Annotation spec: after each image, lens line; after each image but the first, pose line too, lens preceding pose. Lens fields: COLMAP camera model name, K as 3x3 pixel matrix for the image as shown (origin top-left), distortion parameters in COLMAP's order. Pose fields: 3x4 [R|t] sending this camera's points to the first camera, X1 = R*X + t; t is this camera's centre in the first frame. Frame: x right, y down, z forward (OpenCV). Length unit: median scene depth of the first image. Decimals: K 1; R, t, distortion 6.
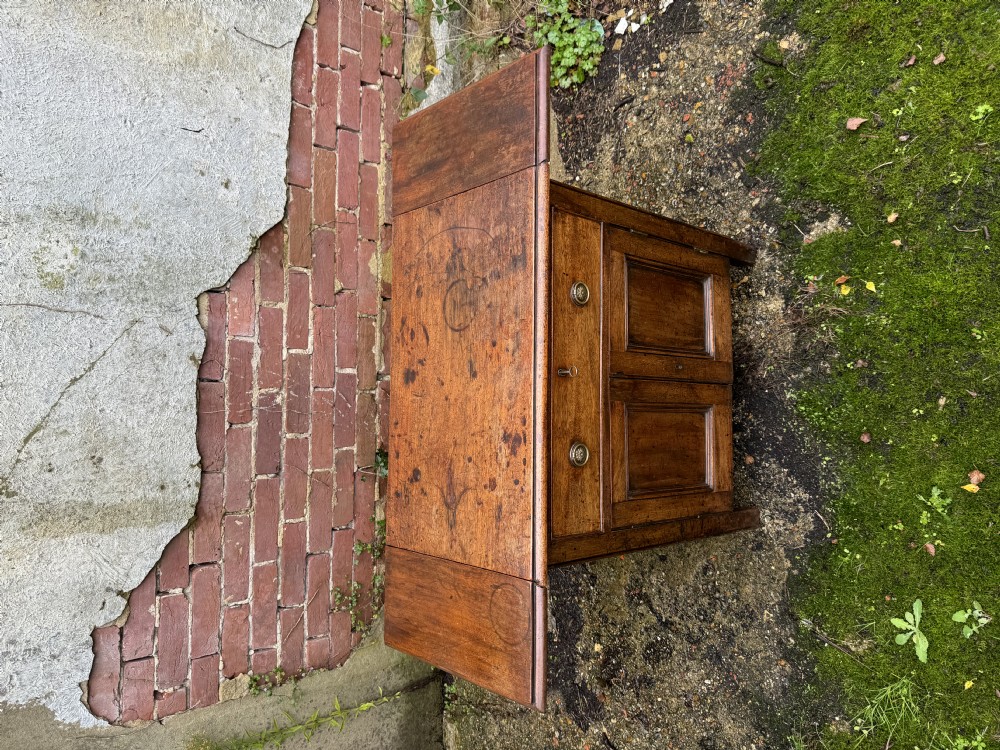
lens RADIAL K [[715.3, 0, 502.6], [0, 715.3, 373.0], [0, 0, 1]] dist [0.010980, -0.024997]
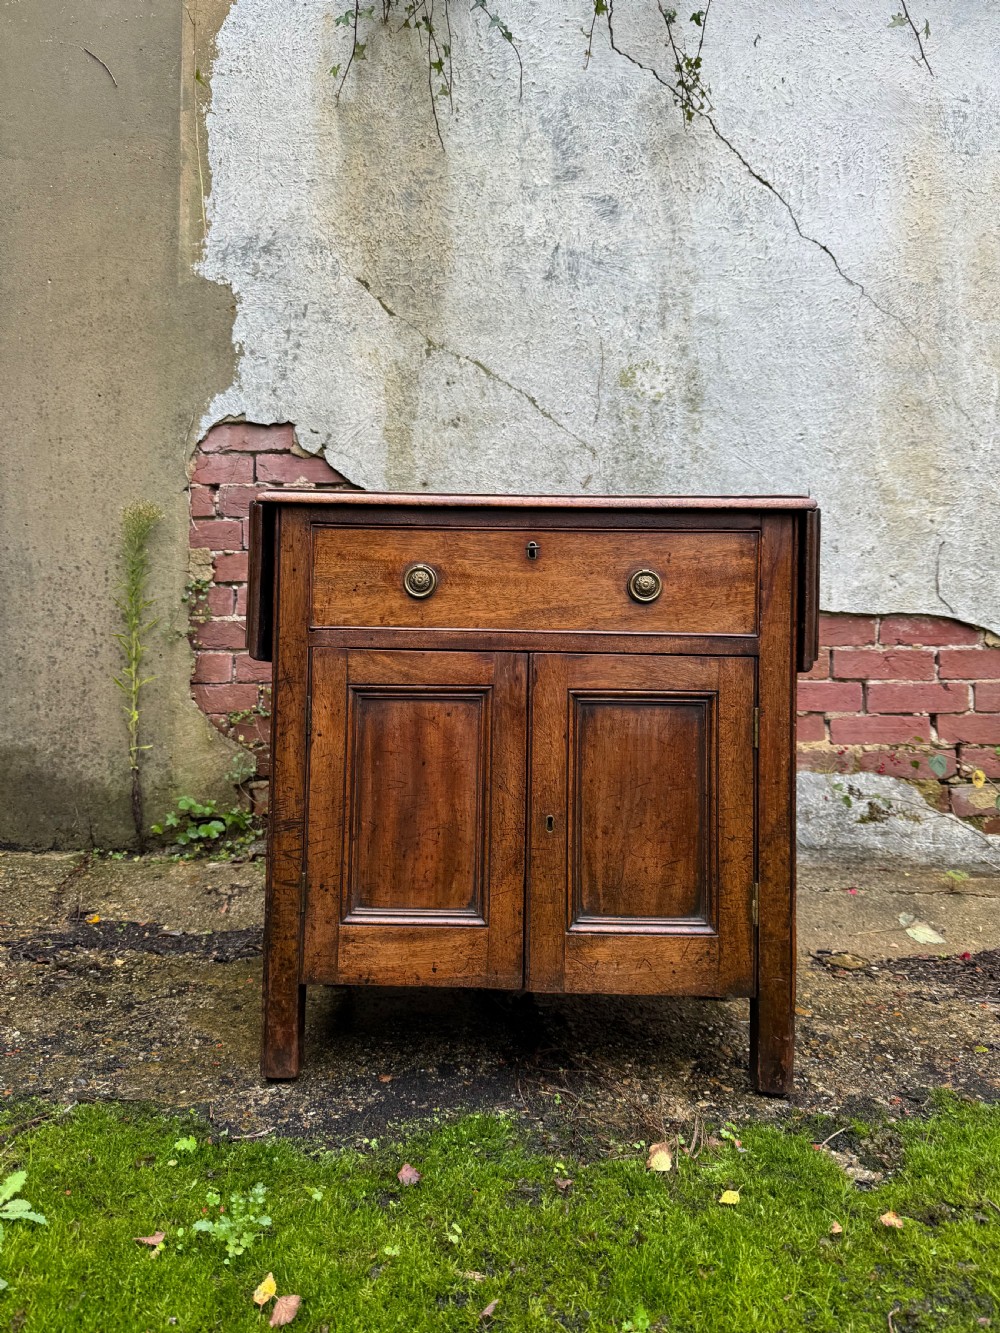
lens RADIAL K [[946.1, 0, 500.9], [0, 946.1, 666.5], [0, 0, 1]] dist [0.034853, -0.070445]
pose [[-0.023686, 0.716720, -0.696958, 0.616182], [-0.997434, 0.030170, 0.064923, -0.020036], [0.067559, 0.696708, 0.714167, 0.277471]]
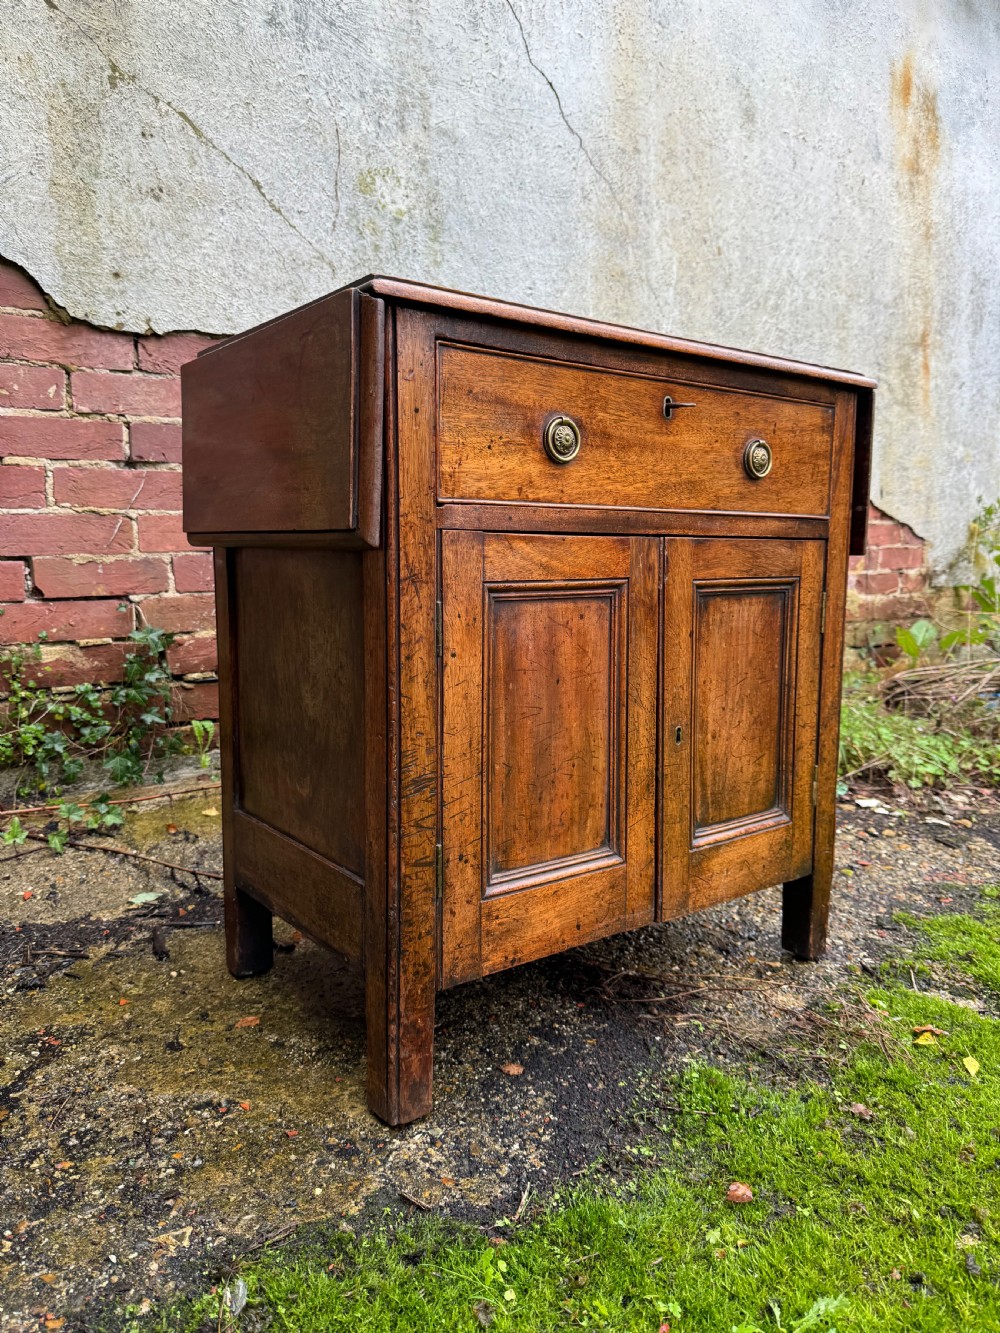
lens RADIAL K [[952.9, 0, 505.1], [0, 952.9, 662.6], [0, 0, 1]] dist [0.011358, -0.027691]
pose [[0.404757, 0.796858, -0.448541, 0.404232], [-0.823829, 0.104903, -0.557047, 0.419627], [-0.396835, 0.594990, 0.698935, 0.448244]]
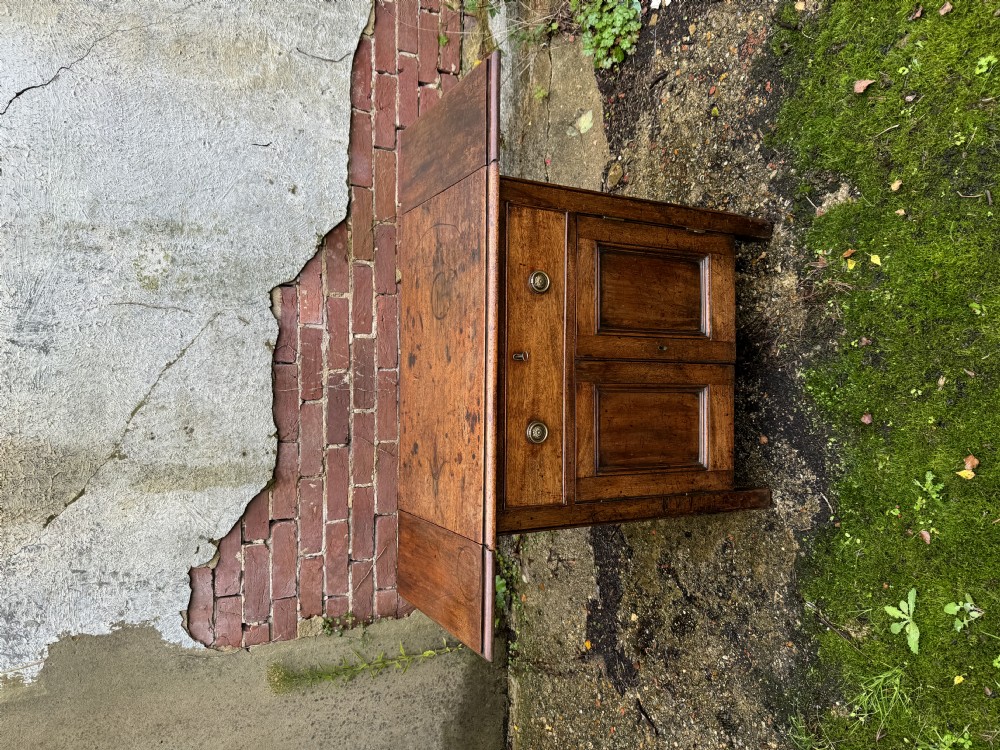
lens RADIAL K [[712.2, 0, 501.1], [0, 712.2, 377.6], [0, 0, 1]] dist [0.017847, -0.037400]
pose [[0.970632, -0.003407, -0.240545, 0.229449], [0.013998, 0.999006, 0.042332, -0.010601], [0.240162, -0.044456, 0.969714, -0.035764]]
